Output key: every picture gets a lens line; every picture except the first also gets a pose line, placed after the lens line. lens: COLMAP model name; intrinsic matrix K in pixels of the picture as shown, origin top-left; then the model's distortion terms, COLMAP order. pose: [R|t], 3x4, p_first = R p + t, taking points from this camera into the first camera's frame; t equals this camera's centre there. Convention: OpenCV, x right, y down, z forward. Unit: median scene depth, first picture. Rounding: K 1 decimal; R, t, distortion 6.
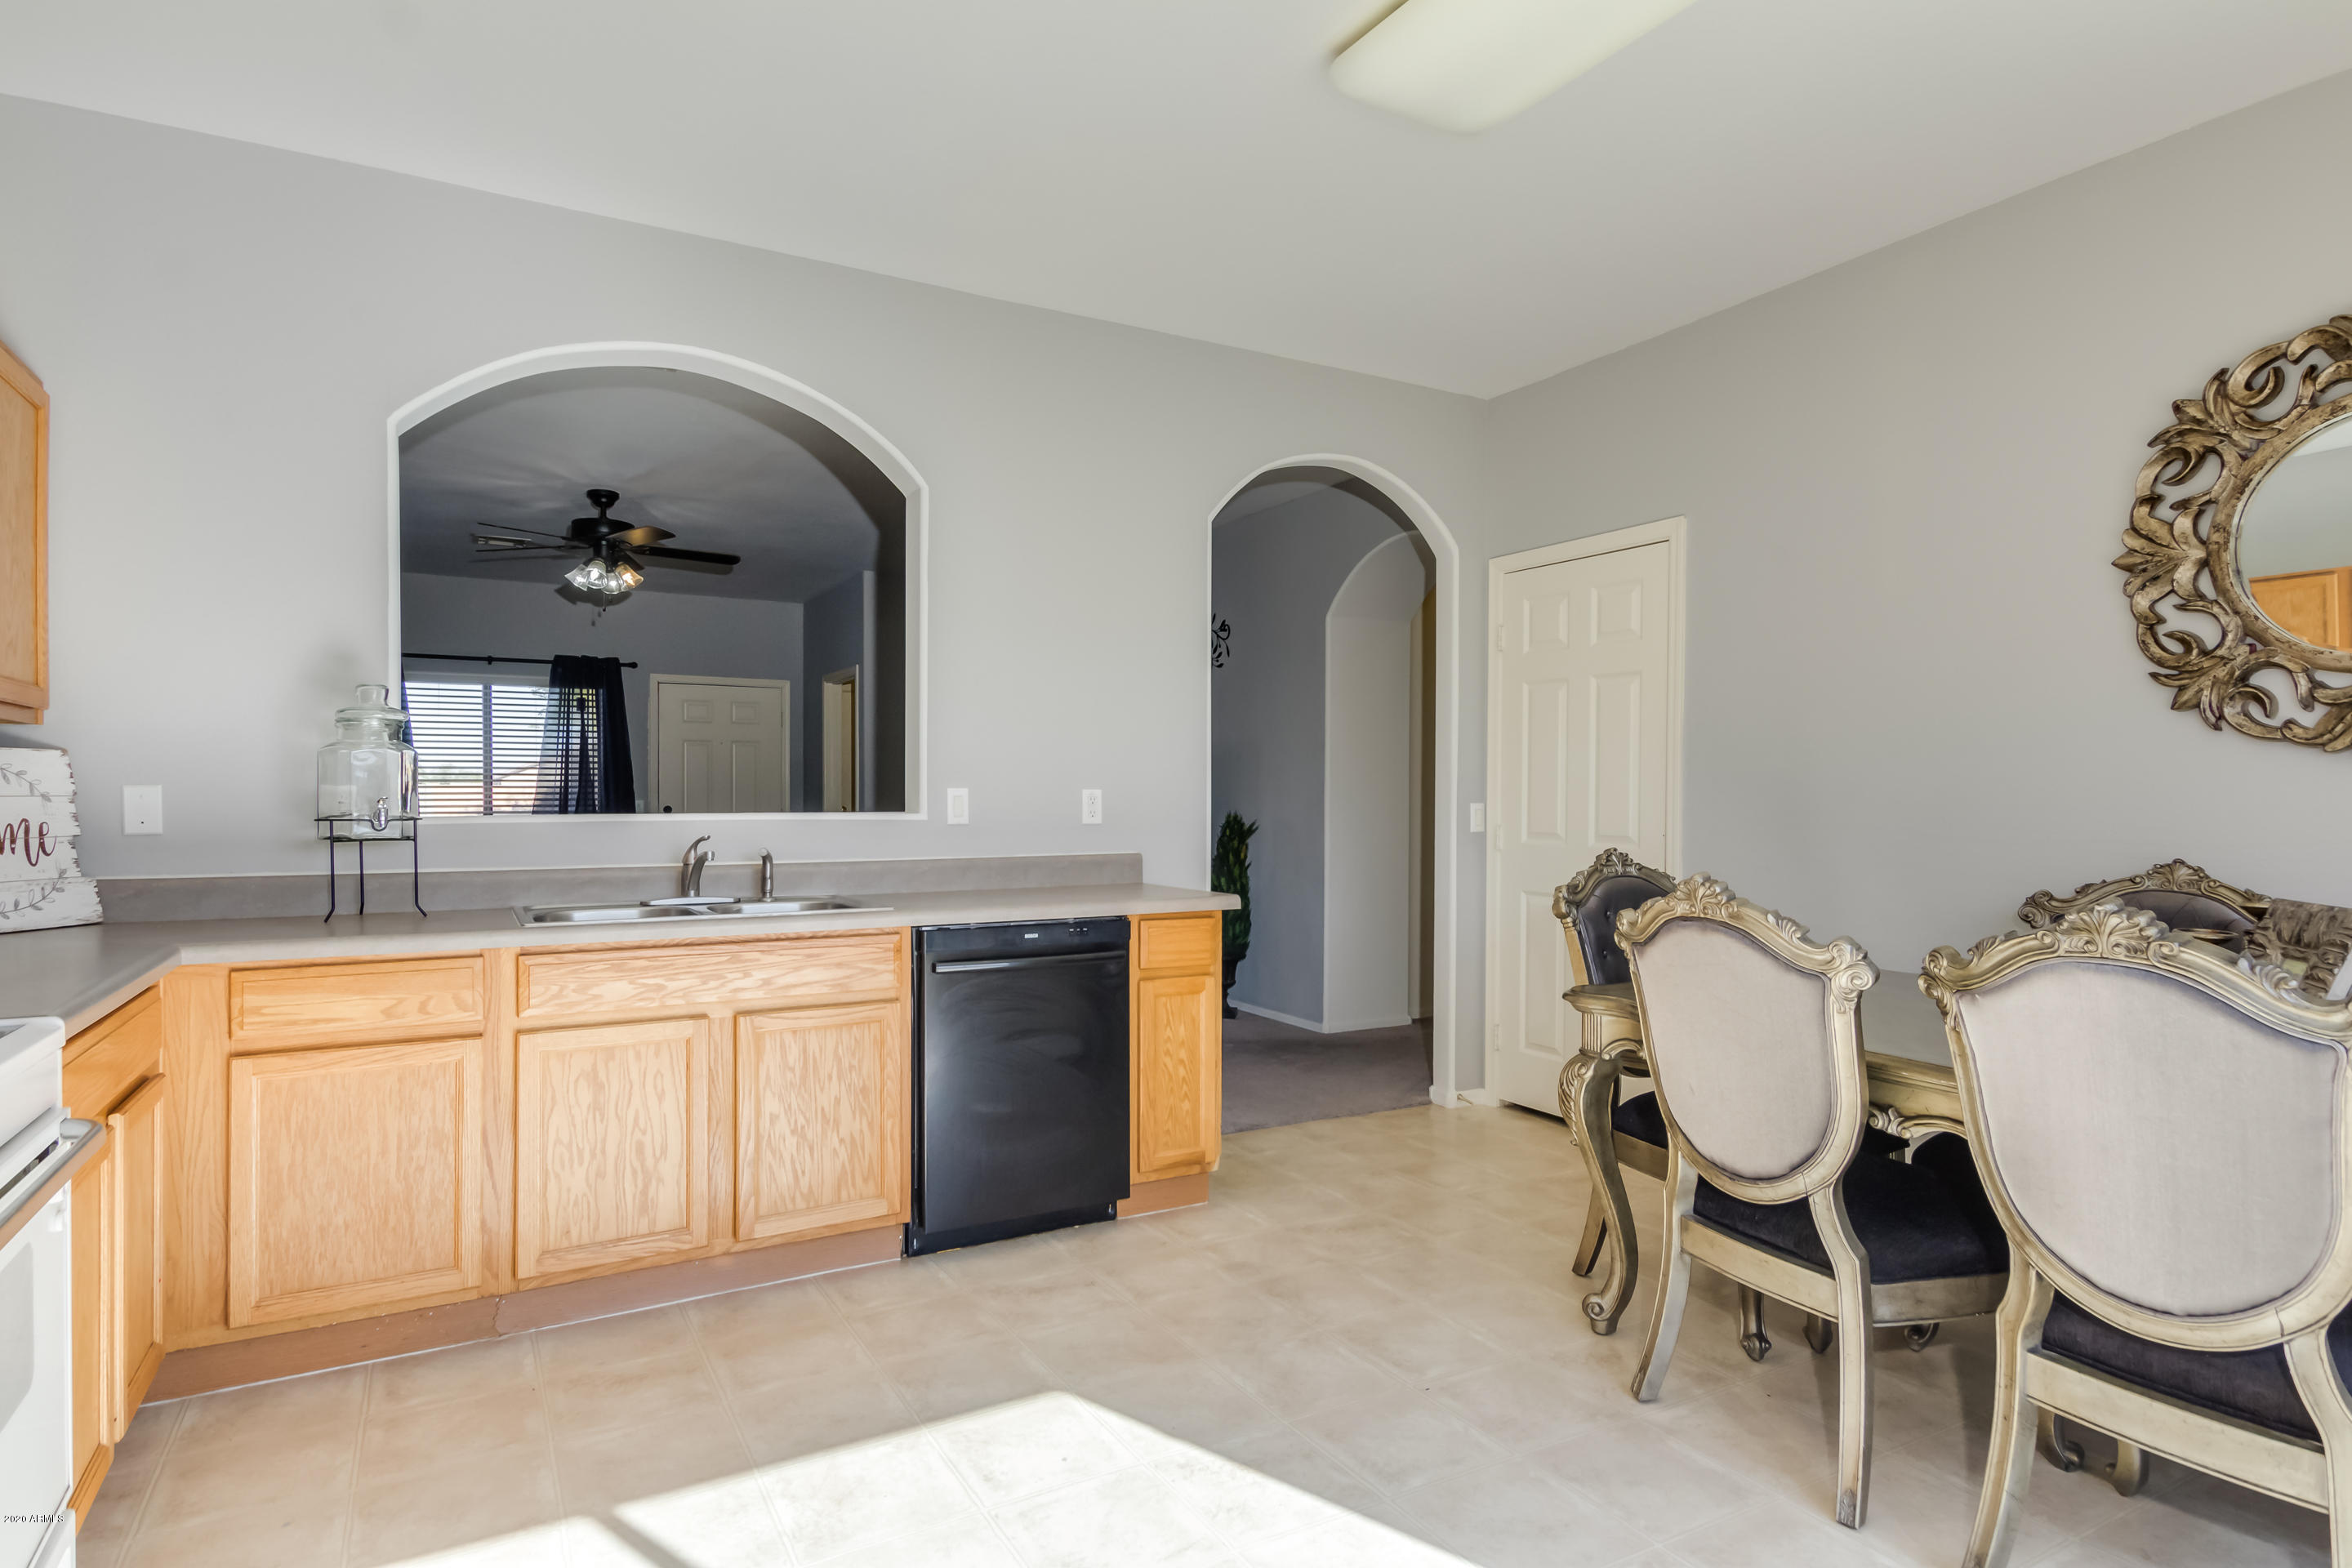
lens RADIAL K [[1262.1, 0, 1161.3], [0, 1262.1, 802.5], [0, 0, 1]] dist [0.029626, -0.007894]
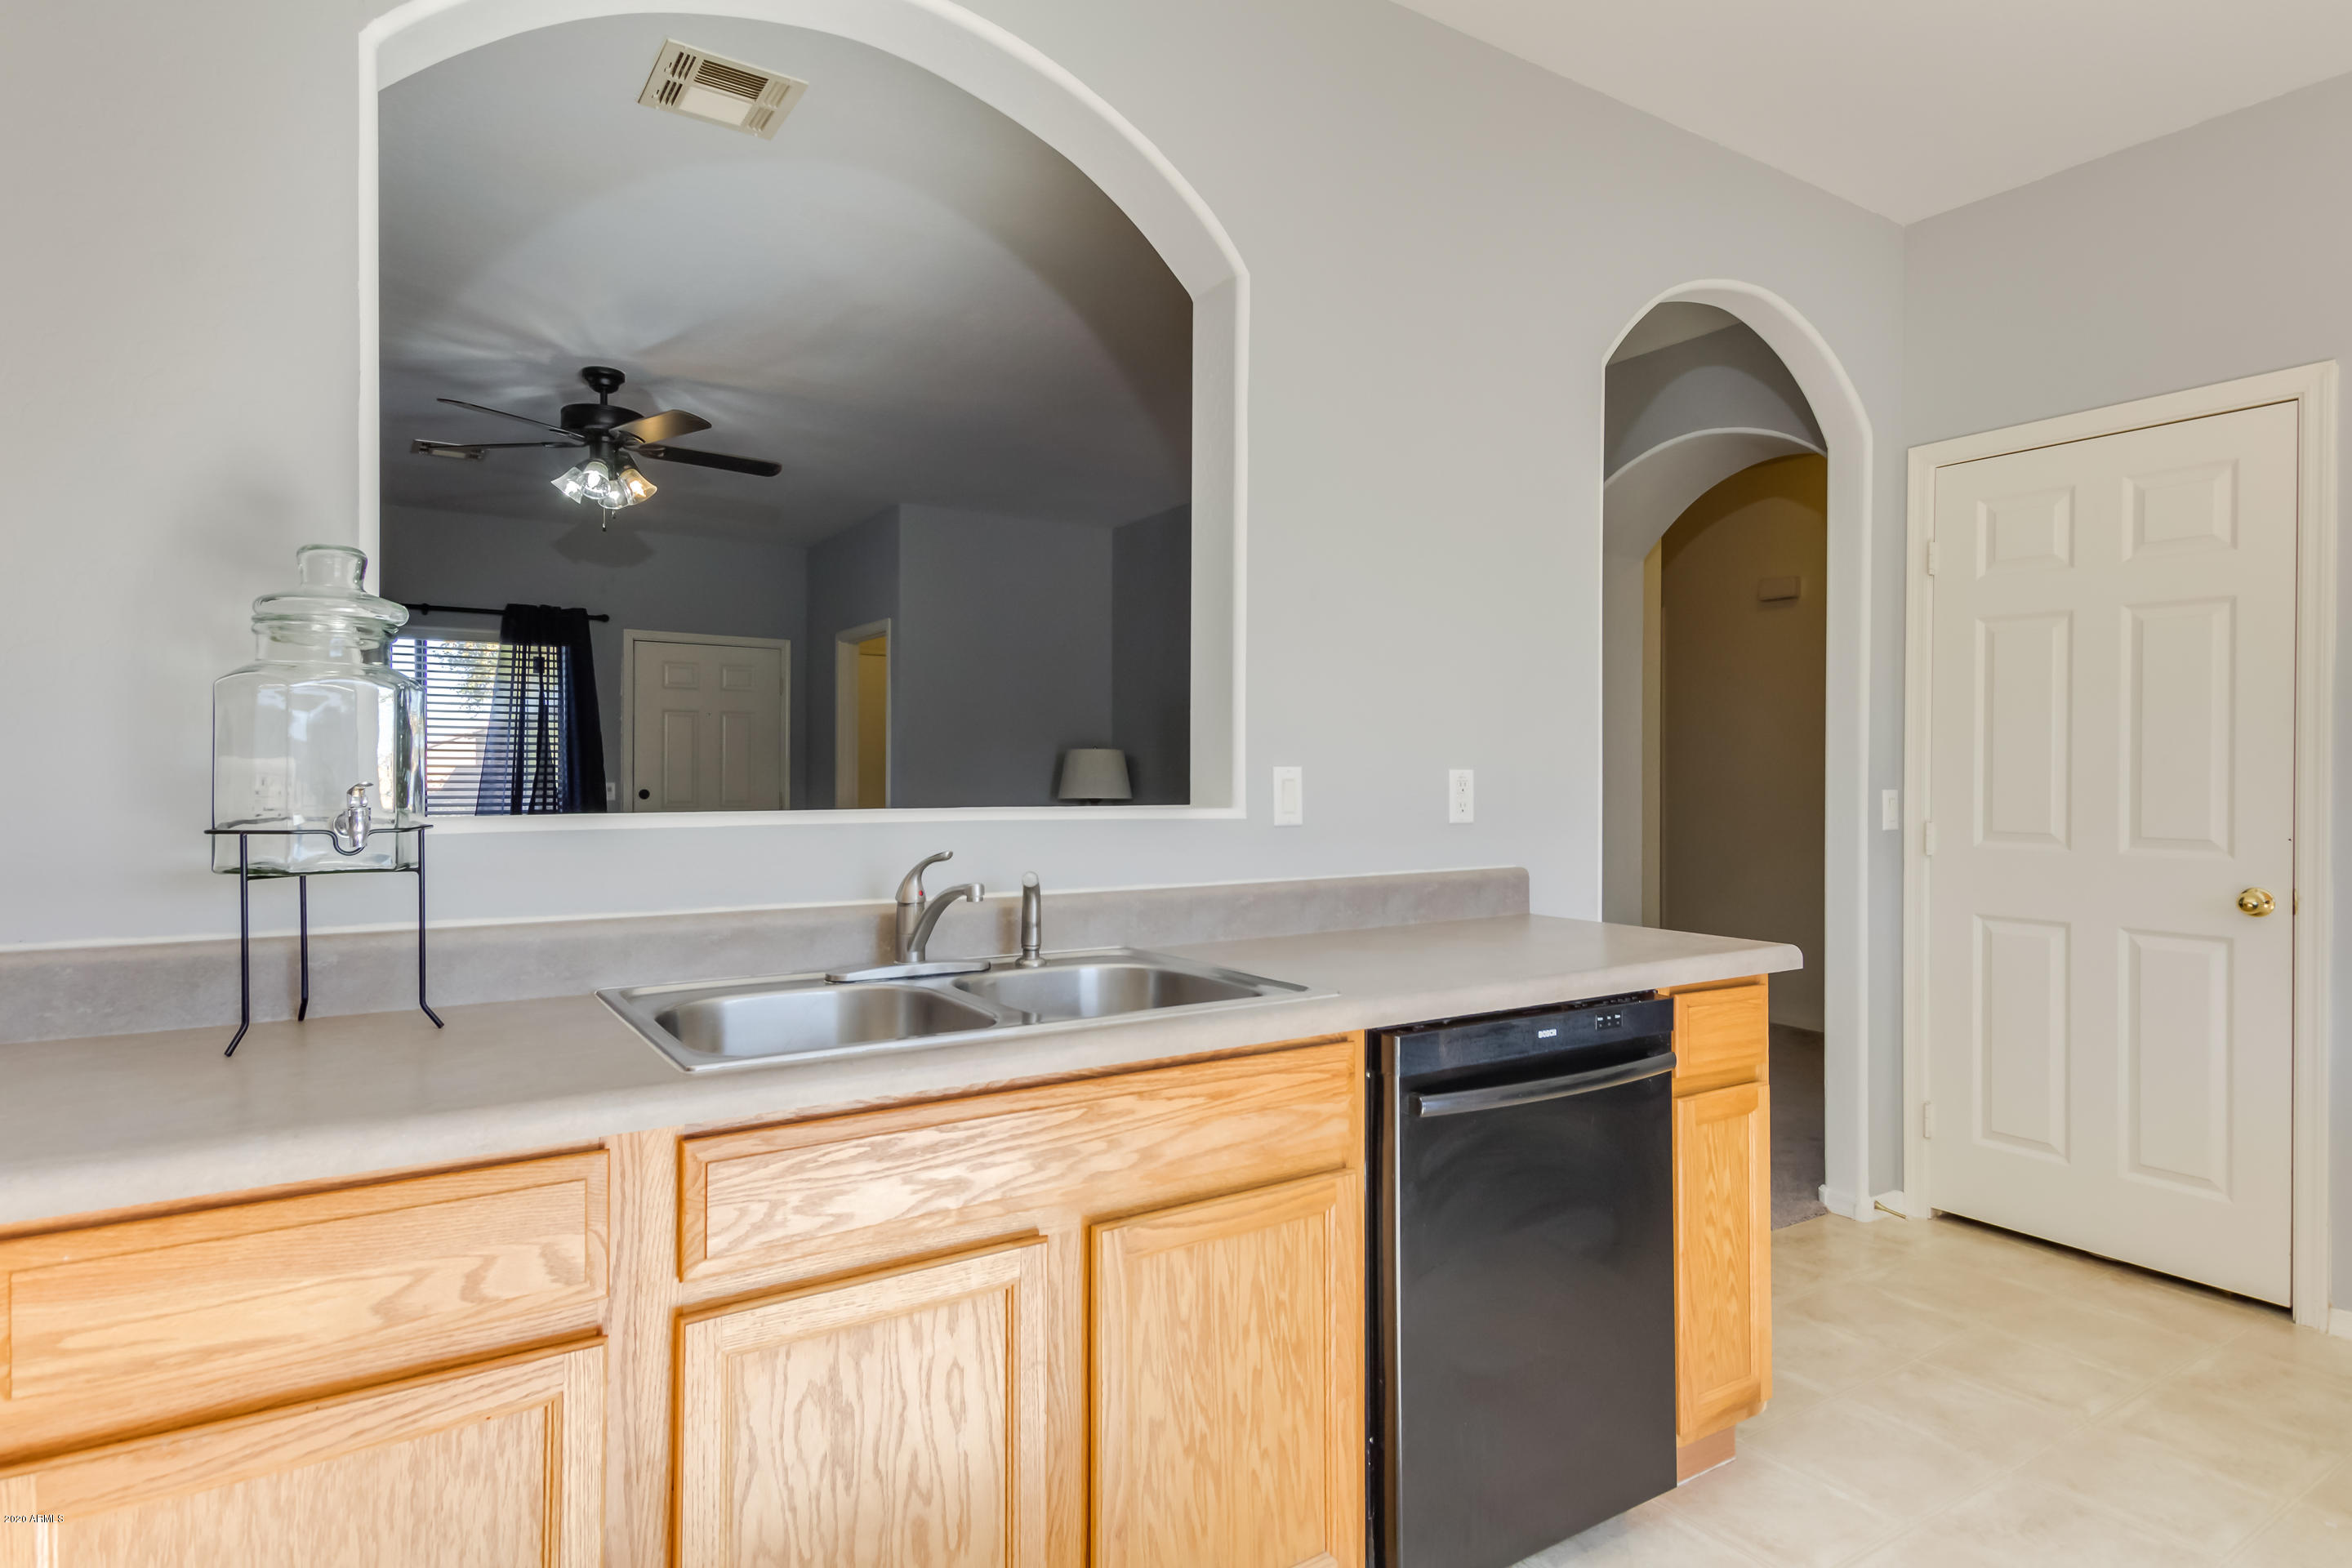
lens RADIAL K [[1262.1, 0, 1157.4], [0, 1262.1, 772.7], [0, 0, 1]] dist [0.029626, -0.007894]
pose [[0.998251, 0.001383, 0.059096, -0.336041], [-0.000865, 0.999961, -0.008790, -0.003904], [-0.059106, 0.008724, 0.998214, 0.501250]]
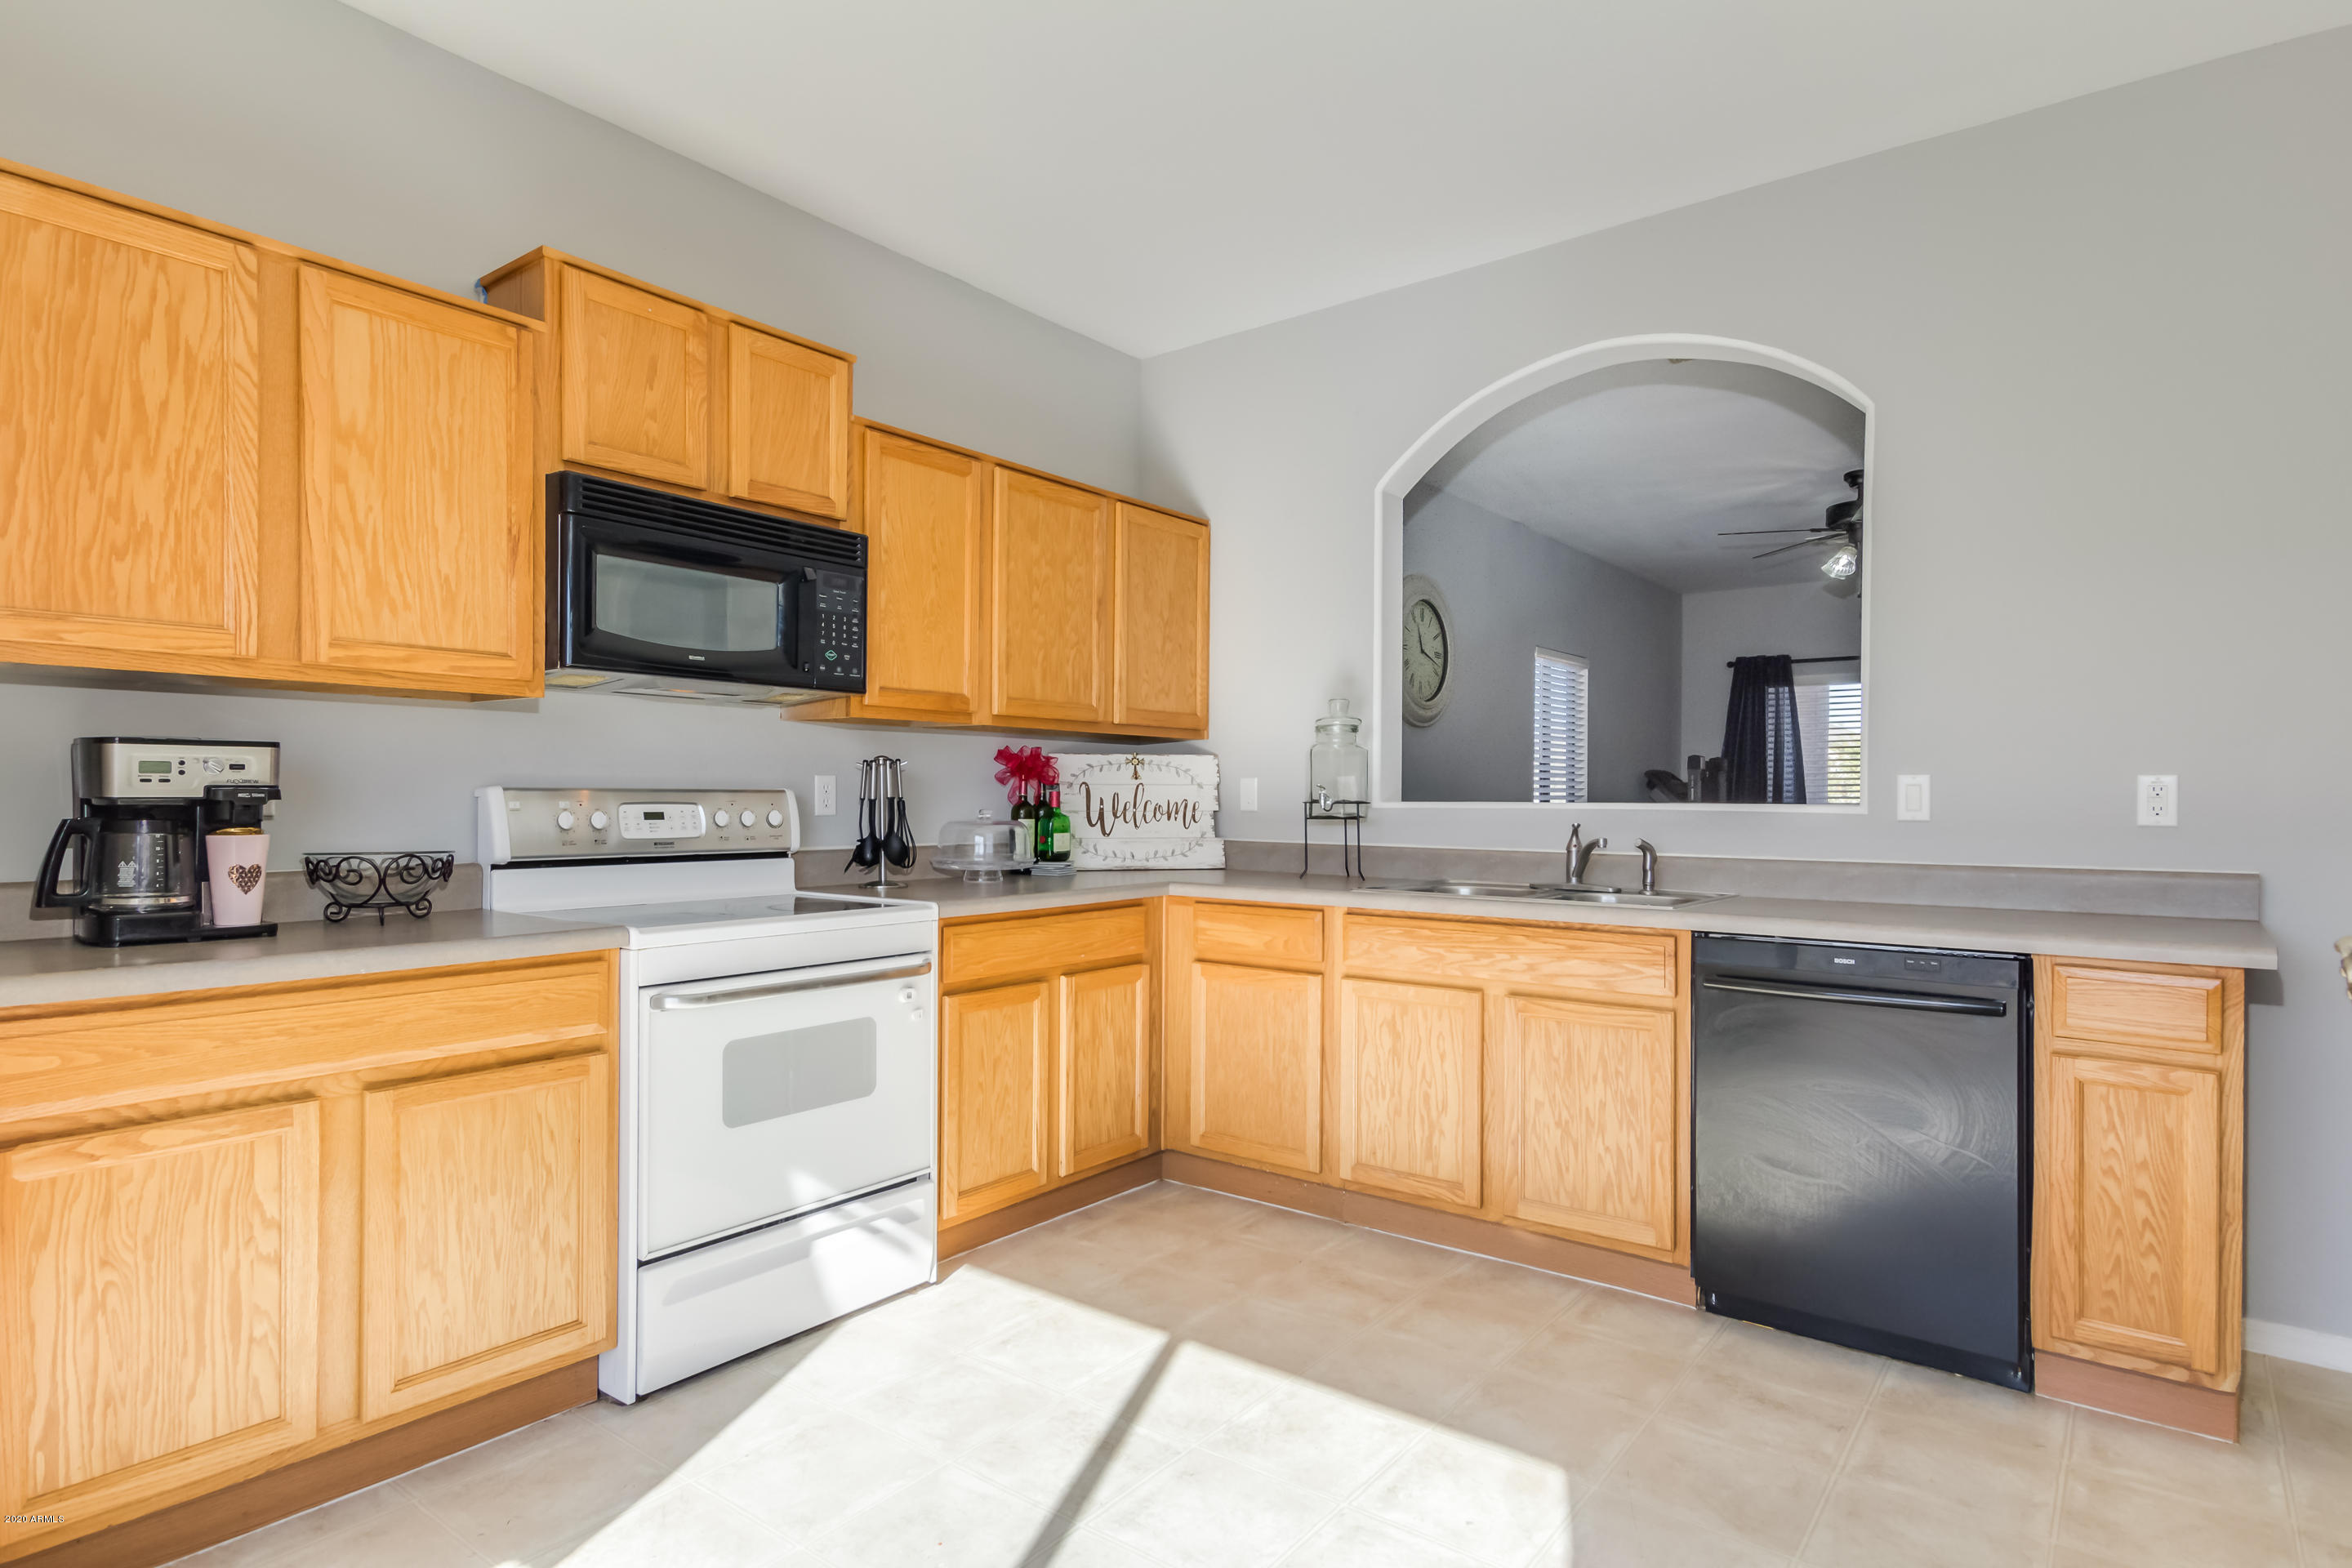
lens RADIAL K [[1262.1, 0, 1177.8], [0, 1262.1, 798.5], [0, 0, 1]] dist [0.029626, -0.007894]
pose [[0.390464, 0.003984, -0.920610, 0.502579], [-0.010544, 0.999944, -0.000145, 0.010935], [0.920558, 0.009764, 0.390484, 0.347231]]
